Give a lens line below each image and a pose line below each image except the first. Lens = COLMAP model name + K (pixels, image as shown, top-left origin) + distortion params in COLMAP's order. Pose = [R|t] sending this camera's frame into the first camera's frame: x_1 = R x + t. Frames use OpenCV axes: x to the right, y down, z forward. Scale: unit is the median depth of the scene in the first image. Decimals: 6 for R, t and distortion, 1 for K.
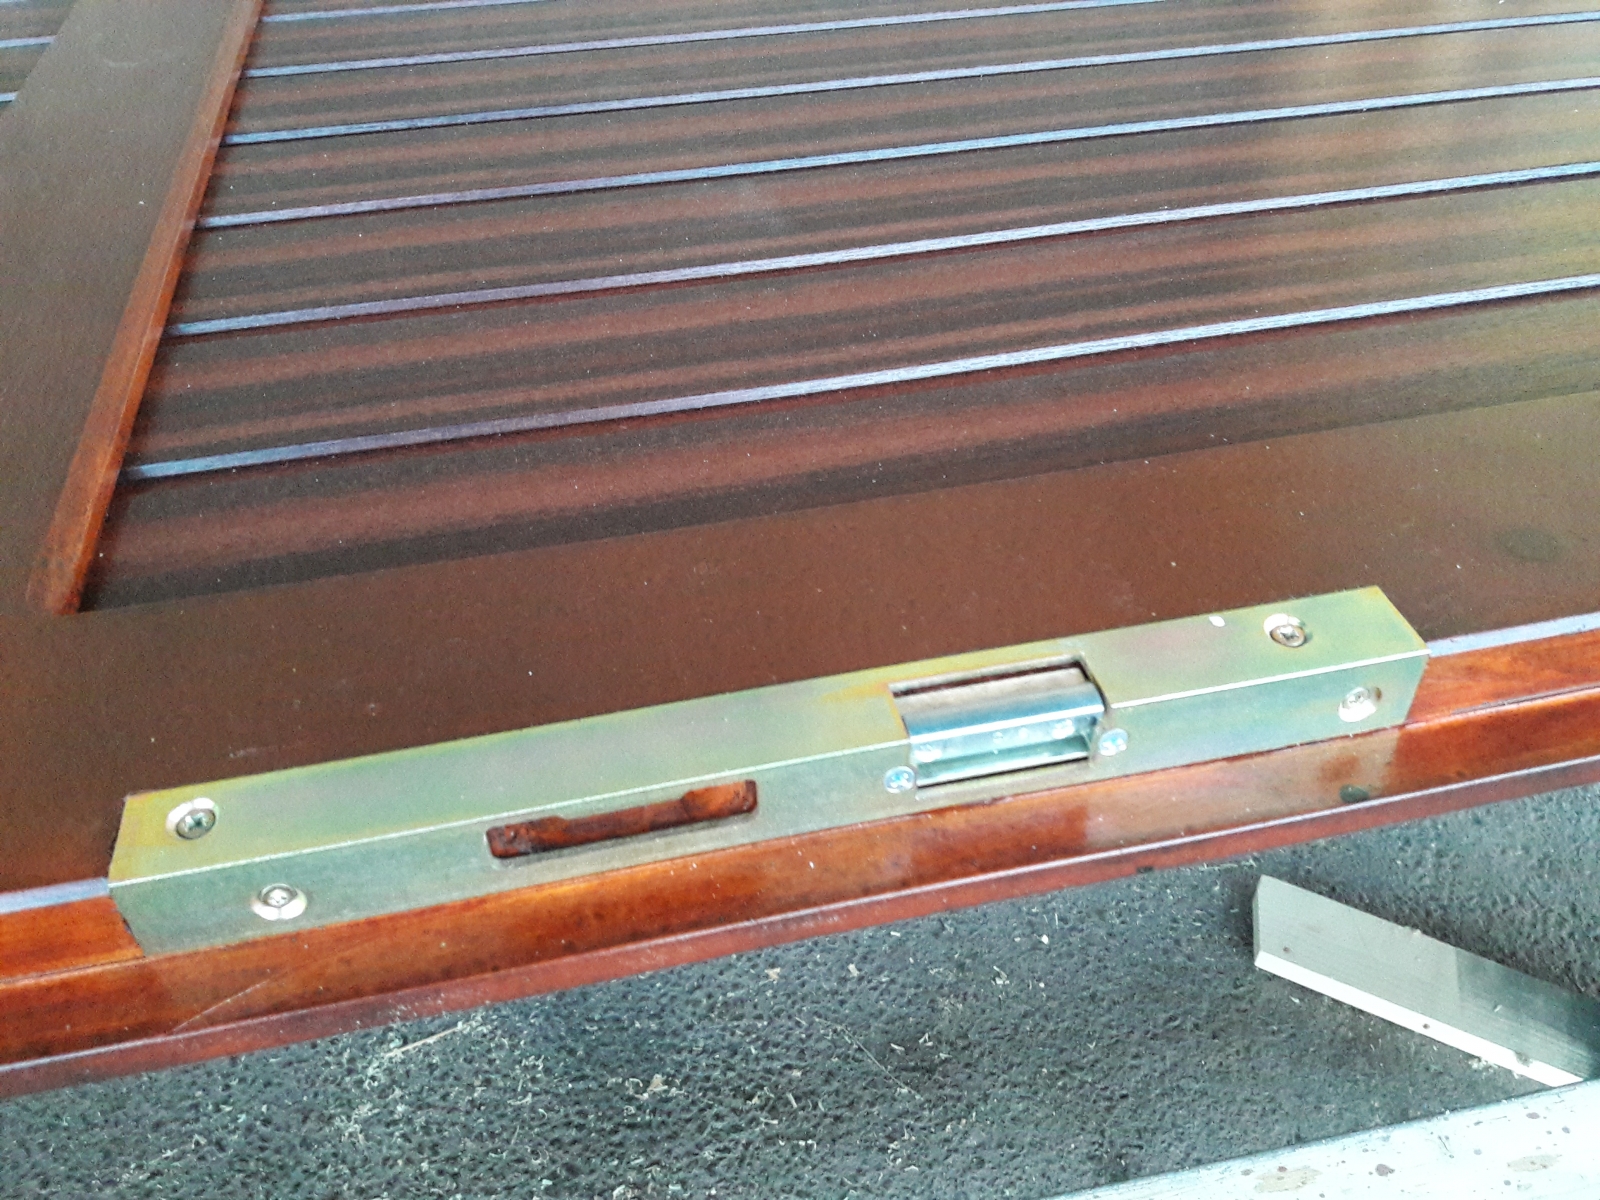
lens RADIAL K [[1307.5, 0, 801.0], [0, 1307.5, 595.9], [0, 0, 1]] dist [0.034223, -0.055981]
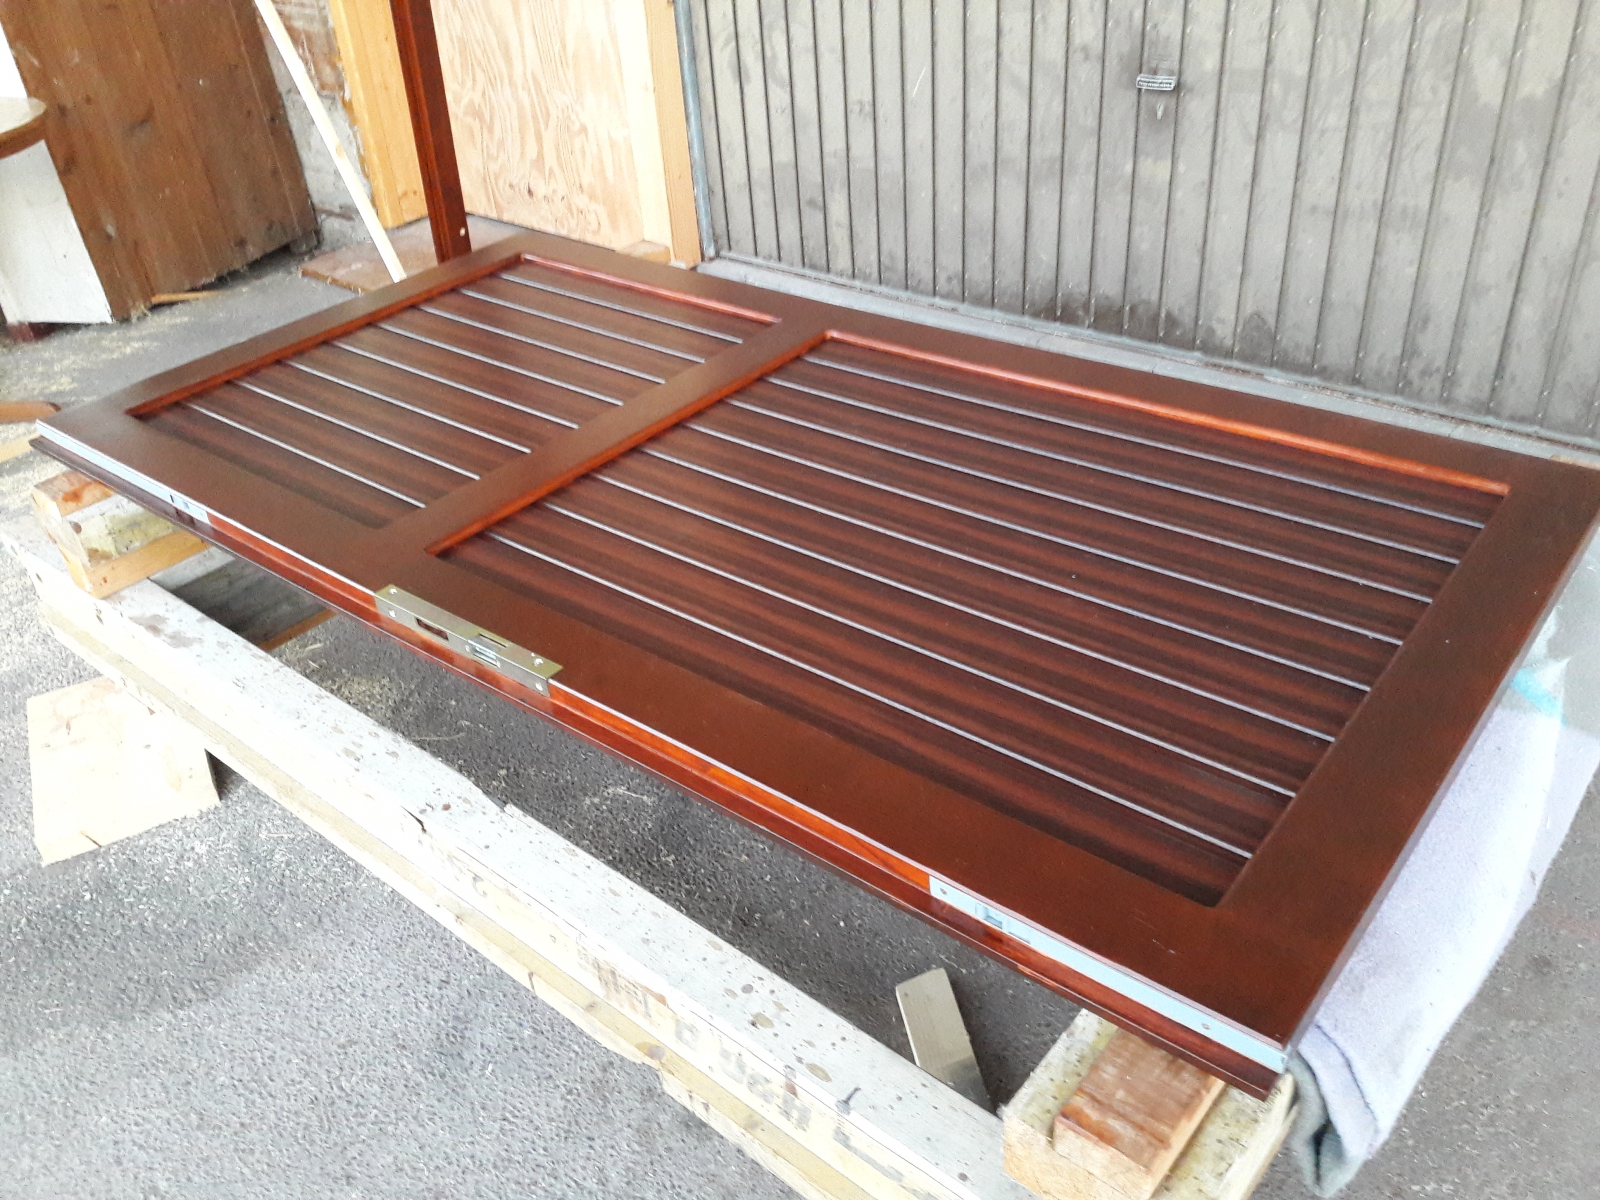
lens RADIAL K [[1307.5, 0, 796.5], [0, 1307.5, 600.0], [0, 0, 1]] dist [0.034223, -0.055981]
pose [[0.608955, 0.399587, -0.685204, 1.386215], [-0.443467, 0.887731, 0.123574, -0.390227], [0.657655, 0.228614, 0.717792, -0.557196]]
